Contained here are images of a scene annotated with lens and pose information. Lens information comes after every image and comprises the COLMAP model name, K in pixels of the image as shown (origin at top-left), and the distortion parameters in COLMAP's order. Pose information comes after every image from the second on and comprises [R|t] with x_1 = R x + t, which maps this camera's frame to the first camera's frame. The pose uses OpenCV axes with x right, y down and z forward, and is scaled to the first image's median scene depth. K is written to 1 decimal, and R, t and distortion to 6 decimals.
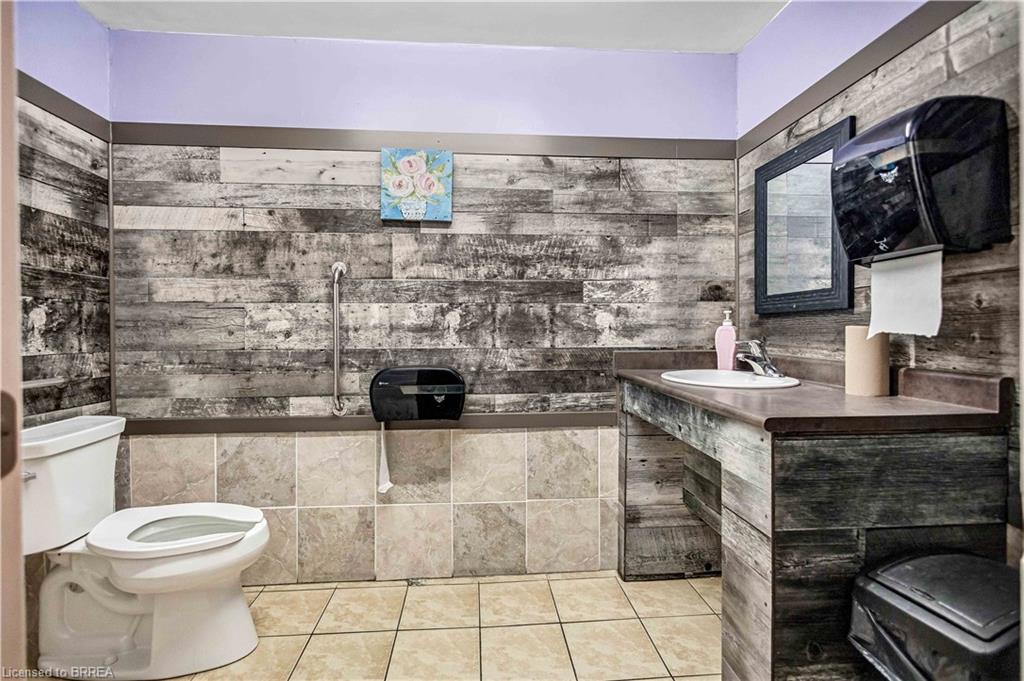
lens RADIAL K [[458.0, 0, 511.8], [0, 458.0, 339.9], [0, 0, 1]] dist [-0.024075, -0.000034]
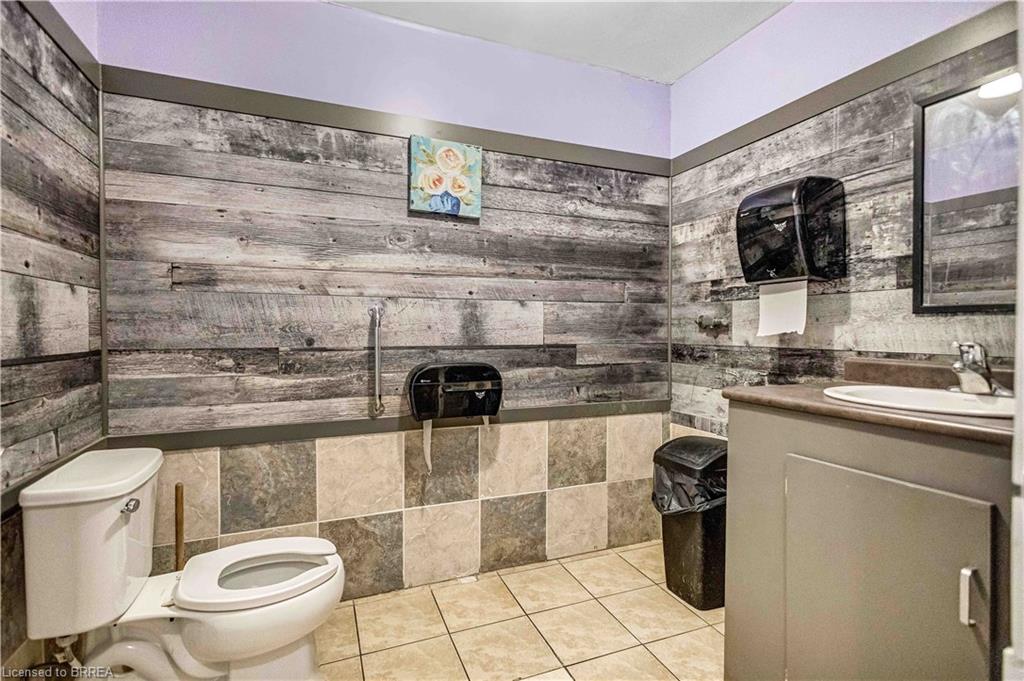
lens RADIAL K [[477.0, 0, 510.3], [0, 477.0, 333.6], [0, 0, 1]] dist [0.007085, -0.001929]
pose [[0.956176, 0.001828, 0.292786, -0.380554], [0.000249, 0.999975, -0.007057, 0.001207], [-0.292792, 0.006821, 0.956152, -0.027602]]
